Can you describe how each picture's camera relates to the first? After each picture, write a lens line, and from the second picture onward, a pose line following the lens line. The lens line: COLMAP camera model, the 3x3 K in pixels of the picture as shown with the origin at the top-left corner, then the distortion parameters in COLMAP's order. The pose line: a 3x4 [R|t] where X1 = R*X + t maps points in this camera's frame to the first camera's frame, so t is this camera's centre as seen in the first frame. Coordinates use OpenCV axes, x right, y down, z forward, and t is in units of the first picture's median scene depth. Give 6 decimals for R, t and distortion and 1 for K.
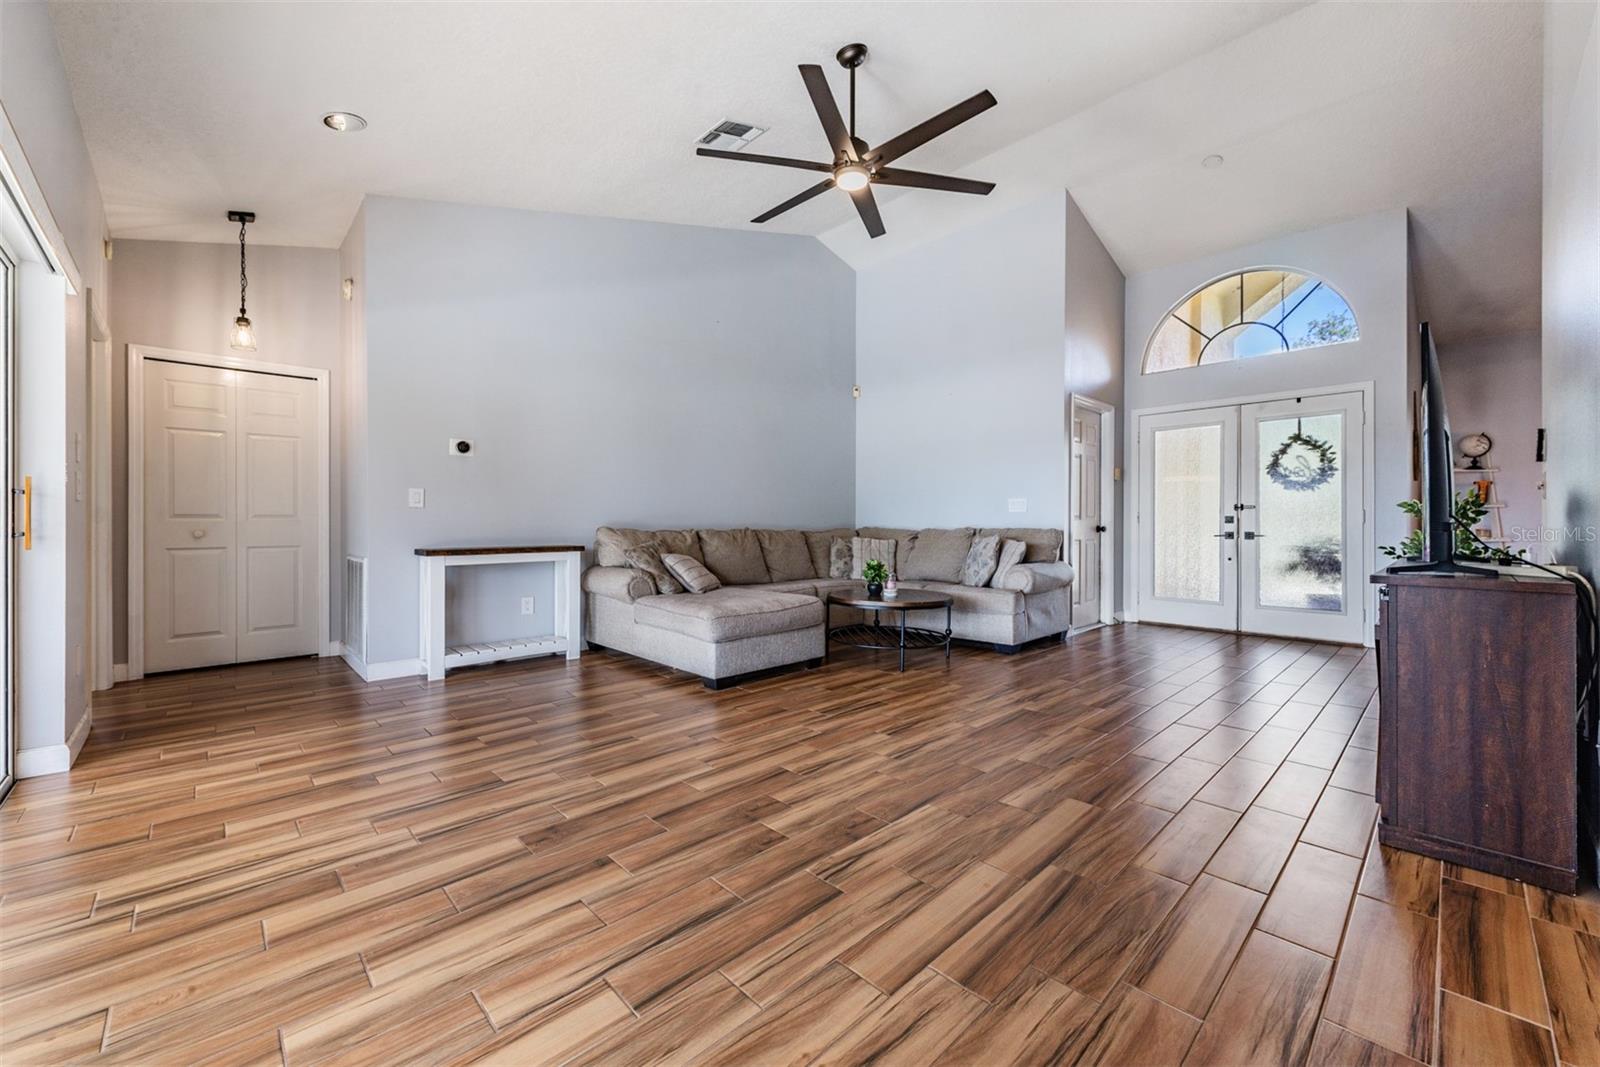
lens RADIAL K [[630.2, 0, 792.9], [0, 630.2, 525.9], [0, 0, 1]] dist [0.010888, -0.000243]
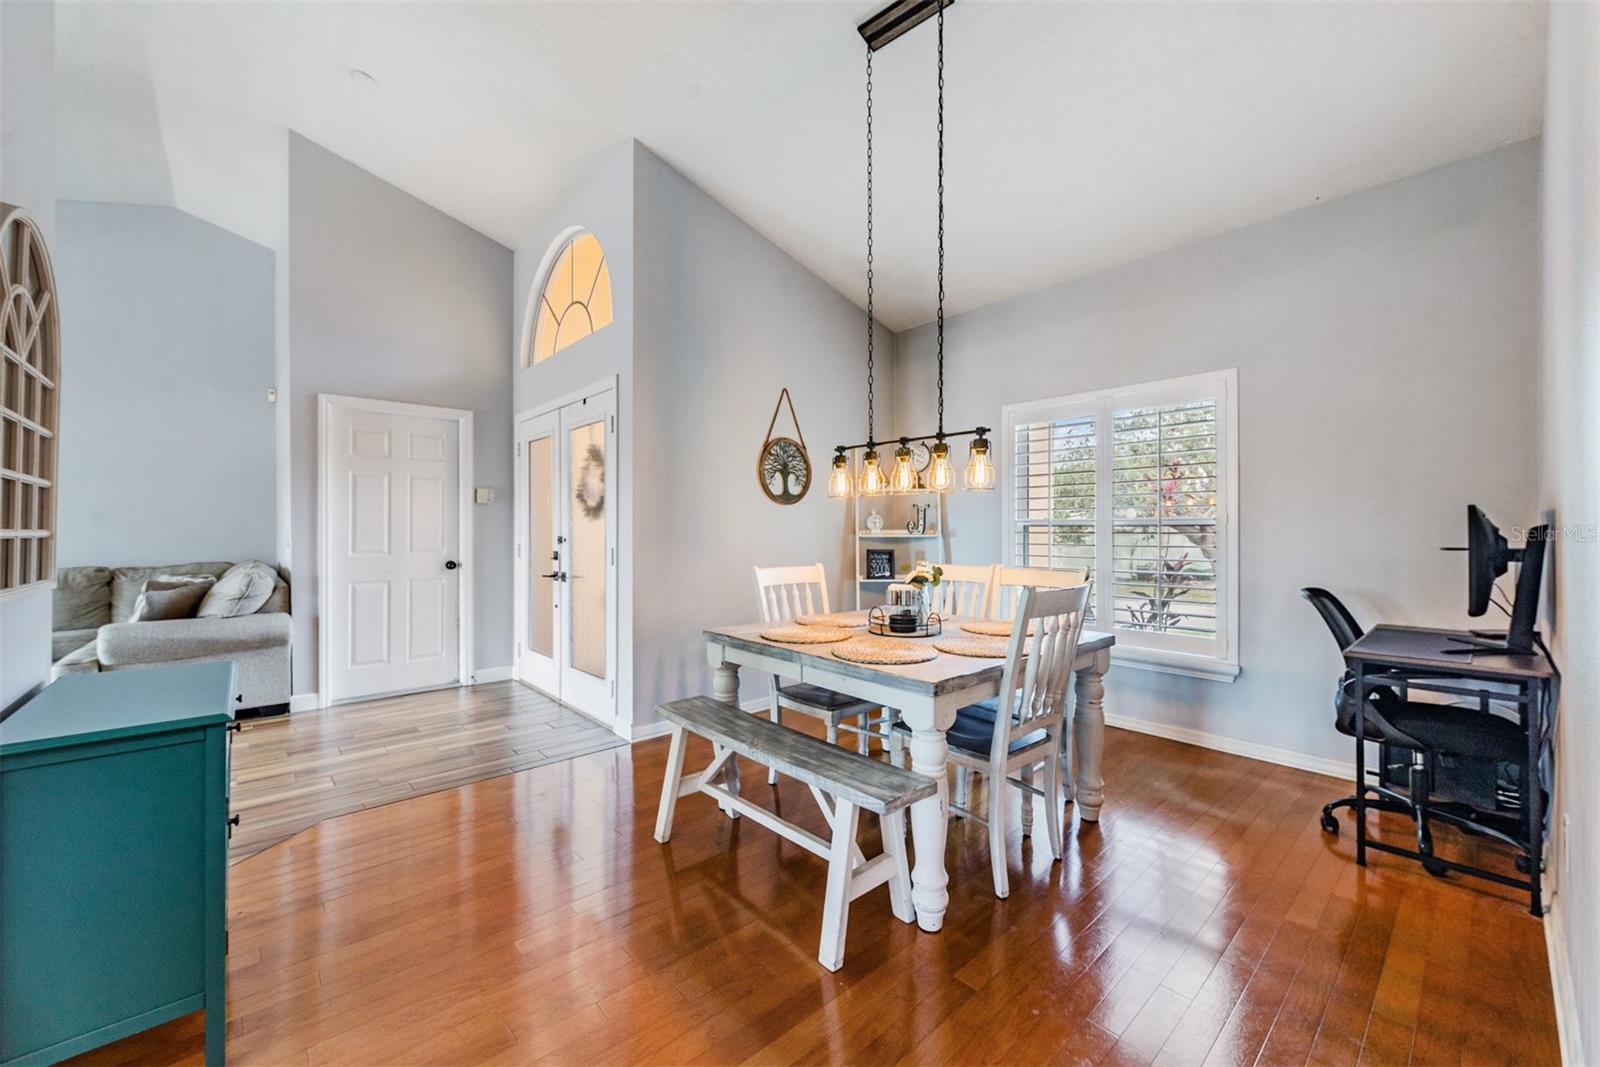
lens RADIAL K [[626.5, 0, 800.8], [0, 626.5, 530.8], [0, 0, 1]] dist [0.003287, -0.000117]
pose [[0.999751, -0.002073, -0.022207, 1.357962], [0.002069, 0.999998, -0.000192, -0.053308], [0.022208, 0.000146, 0.999753, 0.320465]]
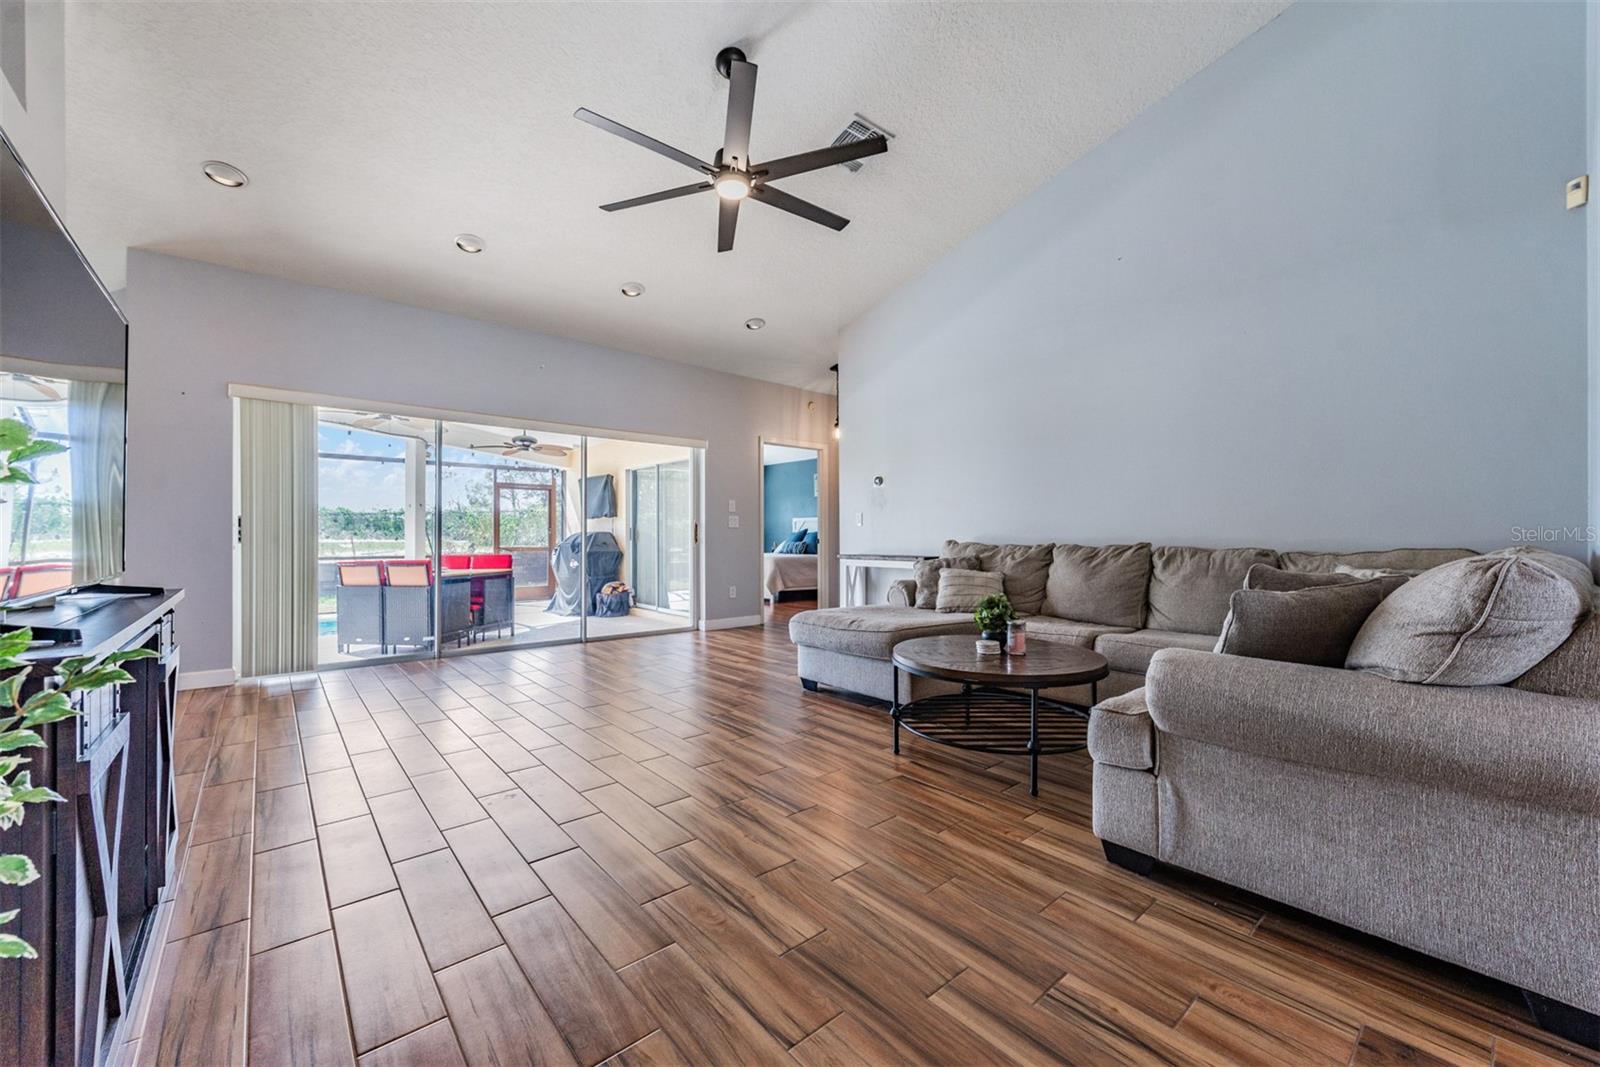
lens RADIAL K [[618.9, 0, 800.0], [0, 618.9, 533.5], [0, 0, 1]] dist [0.001729, -0.000077]
pose [[-0.050833, -0.005092, -0.998694, 0.836949], [-0.002387, 0.999985, -0.004977, -0.003550], [0.998704, 0.002131, -0.050844, 0.915989]]
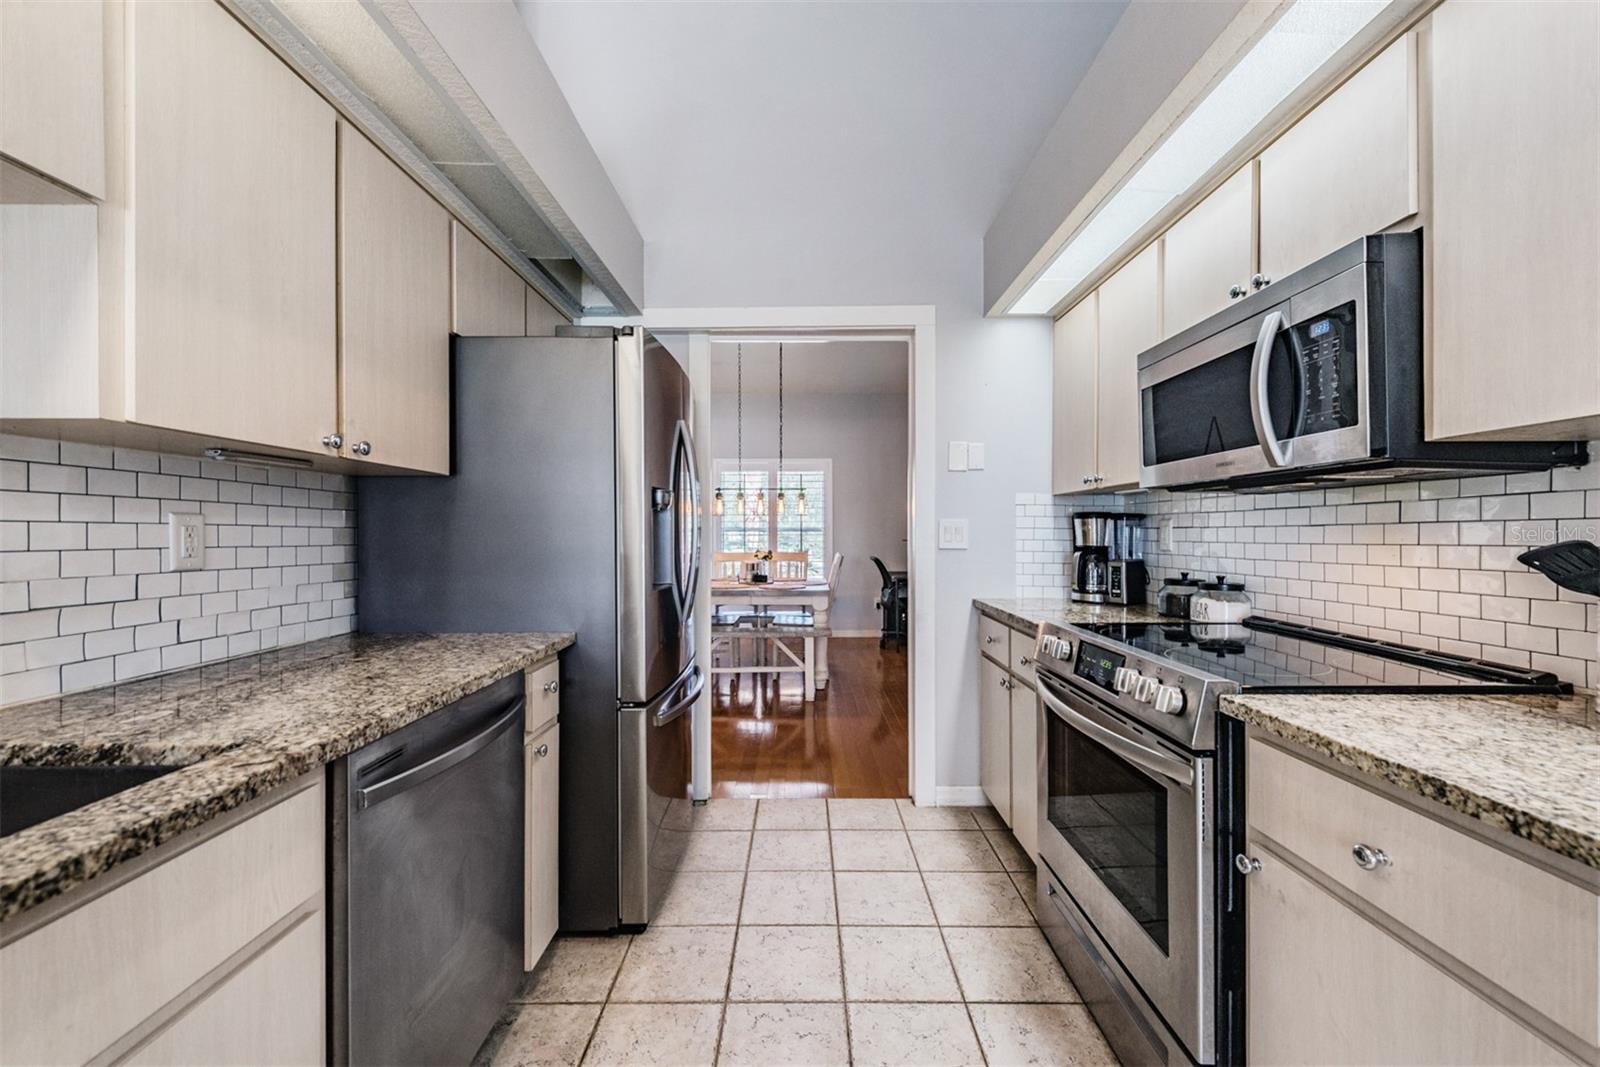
lens RADIAL K [[632.3, 0, 804.2], [0, 632.3, 532.5], [0, 0, 1]] dist [0.006298, -0.000408]
pose [[0.685383, -0.000483, 0.728182, 0.596049], [0.004740, 0.999982, -0.003799, -0.049937], [-0.728167, 0.006055, 0.685373, 0.012290]]
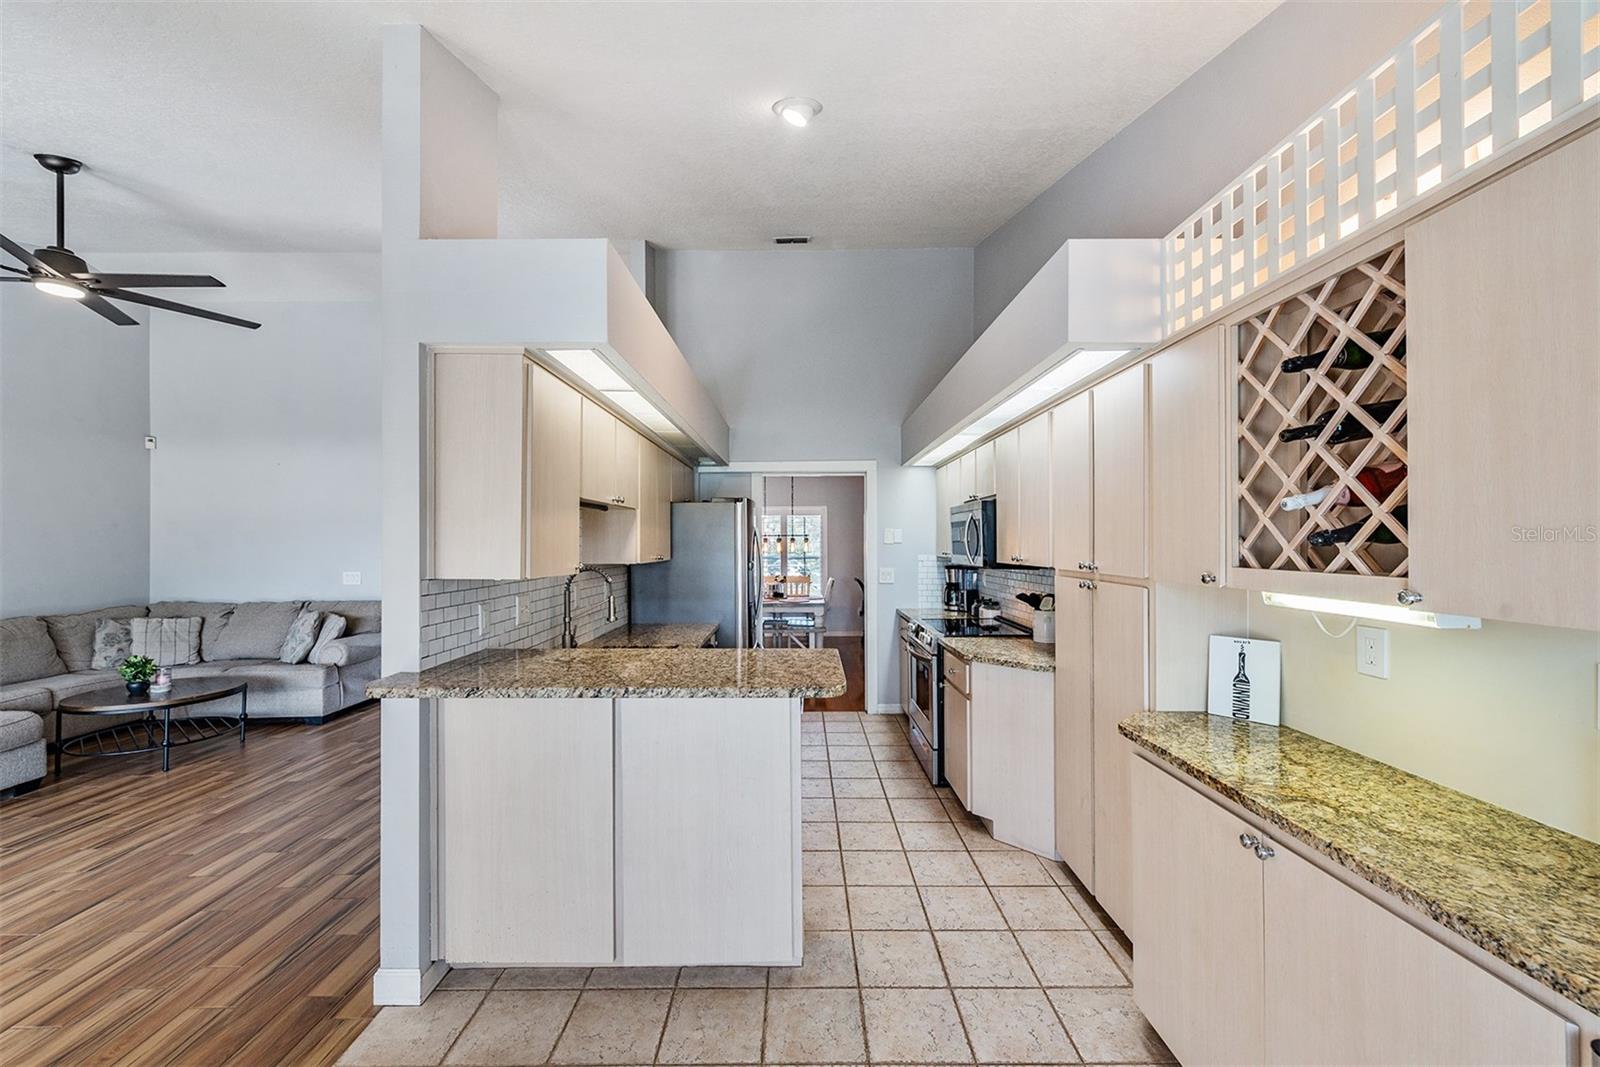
lens RADIAL K [[629.4, 0, 806.6], [0, 629.4, 542.2], [0, 0, 1]] dist [0.005269, -0.000501]
pose [[0.680053, -0.002126, 0.733160, 0.127842], [0.006267, 0.999976, -0.002913, -0.115877], [-0.733136, 0.006576, 0.680050, -0.405476]]
